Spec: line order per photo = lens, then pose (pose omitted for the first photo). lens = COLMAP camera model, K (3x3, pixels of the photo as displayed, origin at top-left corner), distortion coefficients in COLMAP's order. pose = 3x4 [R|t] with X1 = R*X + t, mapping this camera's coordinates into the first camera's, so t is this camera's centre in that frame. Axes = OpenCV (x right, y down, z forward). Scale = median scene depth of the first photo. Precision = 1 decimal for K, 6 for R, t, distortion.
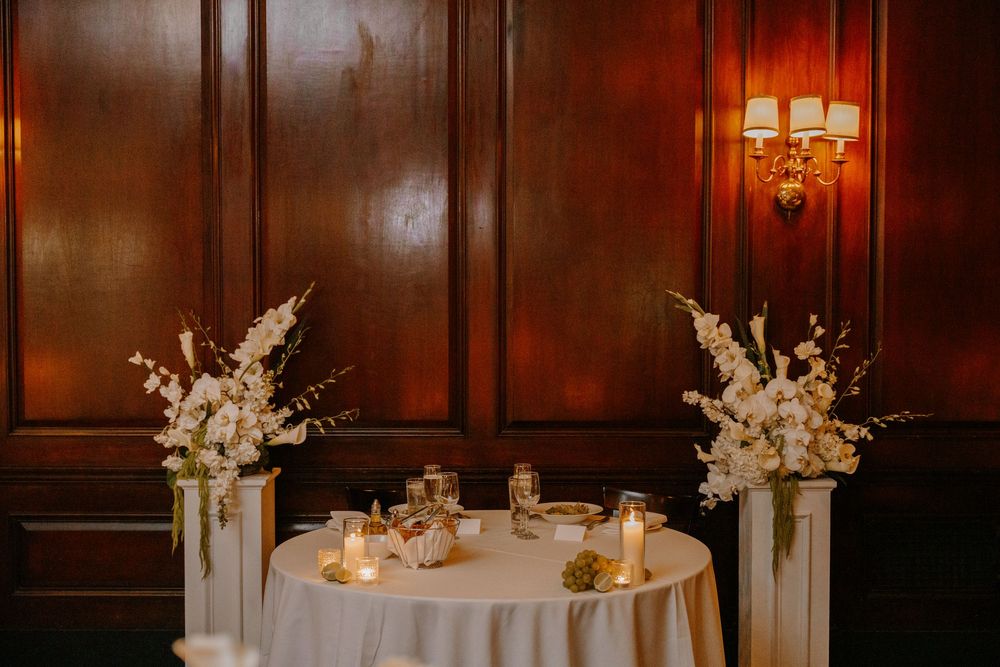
lens RADIAL K [[1236.3, 0, 500.0], [0, 1236.3, 333.5], [0, 0, 1]] dist [-0.002753, 0.001129]
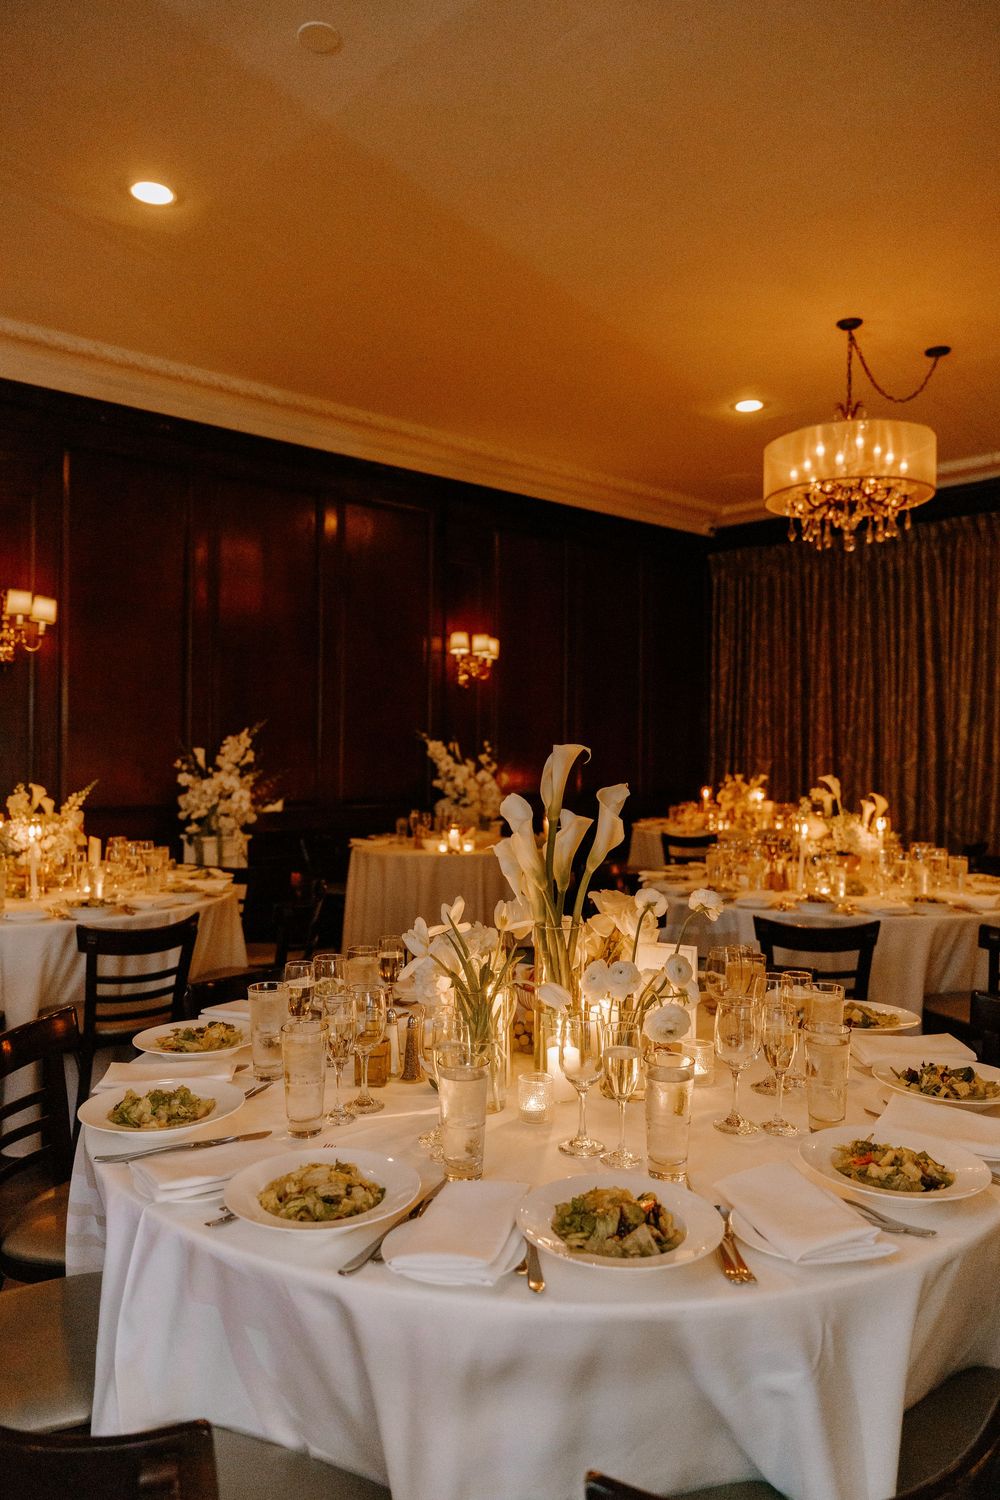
lens RADIAL K [[1052.3, 0, 500.0], [0, 1052.3, 750.0], [0, 0, 1]] dist [0.002261, 0.000546]
pose [[0.735021, 0.004965, 0.678026, -0.902380], [0.019228, 0.999418, -0.028162, 0.048139], [-0.677772, 0.033736, 0.734498, -0.289358]]
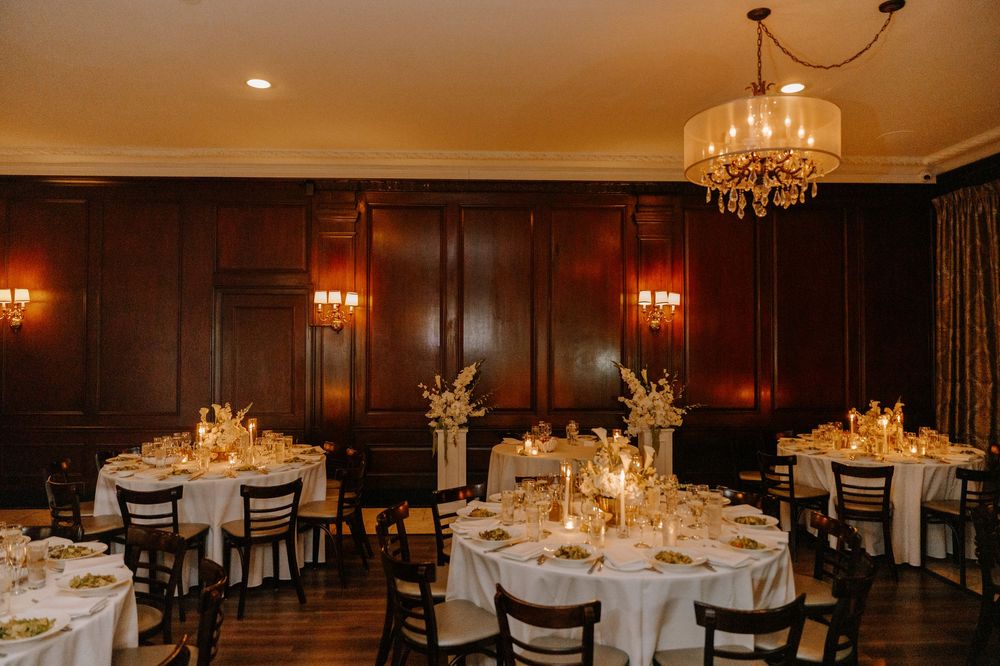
lens RADIAL K [[683.1, 0, 500.0], [0, 683.1, 333.0], [0, 0, 1]] dist [-0.005247, -0.001525]
pose [[0.998900, 0.001394, 0.046880, -0.187007], [0.001337, 0.998306, -0.058163, -0.007143], [-0.046882, 0.058162, 0.997206, -0.512917]]
